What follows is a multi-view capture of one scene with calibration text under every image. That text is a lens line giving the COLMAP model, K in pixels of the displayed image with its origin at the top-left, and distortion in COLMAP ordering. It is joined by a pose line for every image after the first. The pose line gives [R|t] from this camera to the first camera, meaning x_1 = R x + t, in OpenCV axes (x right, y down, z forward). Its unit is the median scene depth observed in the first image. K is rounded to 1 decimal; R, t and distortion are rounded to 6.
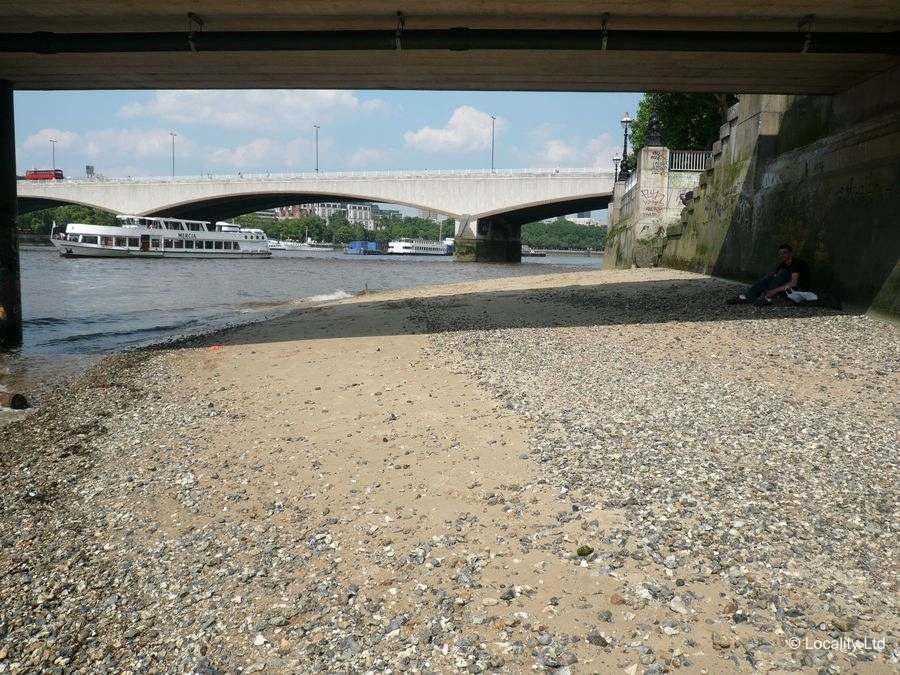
lens RADIAL K [[756.6, 0, 454.3], [0, 756.6, 345.3], [0, 0, 1]] dist [-0.054487, 0.052009]
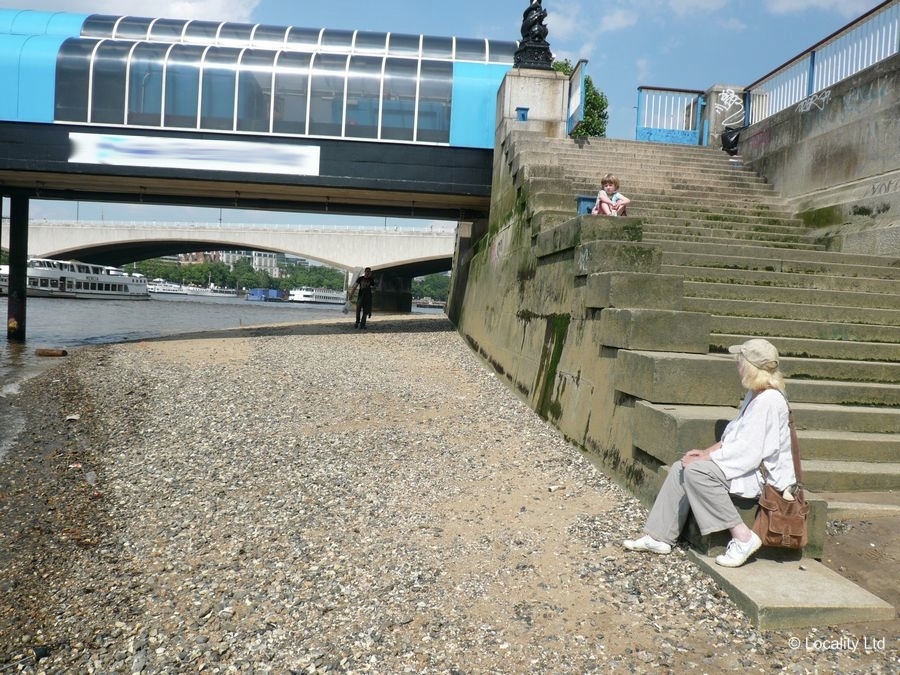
lens RADIAL K [[756.6, 0, 446.7], [0, 756.6, 339.1], [0, 0, 1]] dist [-0.054487, 0.052009]
pose [[0.993297, 0.022688, 0.113346, 0.081667], [-0.014149, 0.997039, -0.075585, 0.039629], [-0.114725, 0.073475, 0.990676, -0.323389]]
